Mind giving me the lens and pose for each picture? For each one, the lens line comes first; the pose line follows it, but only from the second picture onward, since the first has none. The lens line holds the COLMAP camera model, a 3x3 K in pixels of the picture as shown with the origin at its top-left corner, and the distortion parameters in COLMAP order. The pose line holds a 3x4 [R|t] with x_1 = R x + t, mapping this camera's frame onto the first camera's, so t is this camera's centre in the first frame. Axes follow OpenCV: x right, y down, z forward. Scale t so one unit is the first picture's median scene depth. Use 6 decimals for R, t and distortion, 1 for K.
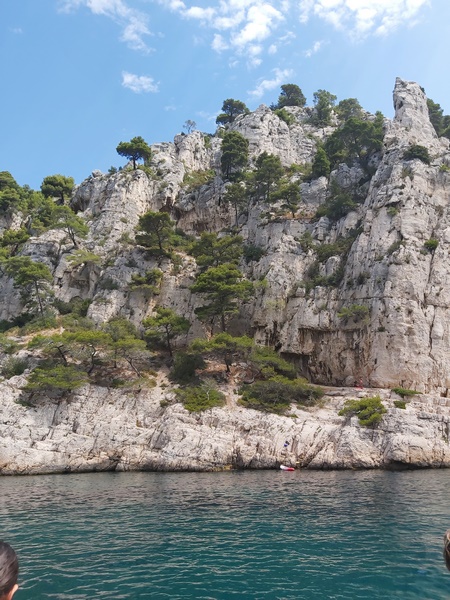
lens RADIAL K [[462.3, 0, 224.8], [0, 462.3, 302.2], [0, 0, 1]] dist [0.016973, -0.032366]
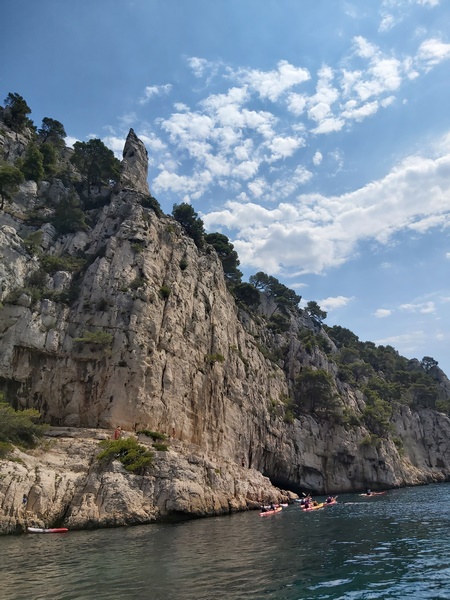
lens RADIAL K [[462.3, 0, 239.4], [0, 462.3, 301.7], [0, 0, 1]] dist [0.016973, -0.032366]
pose [[0.590246, 0.283000, 0.755990, -0.232181], [-0.183503, 0.959052, -0.215743, 0.090280], [-0.786089, -0.011385, 0.618008, 0.256756]]
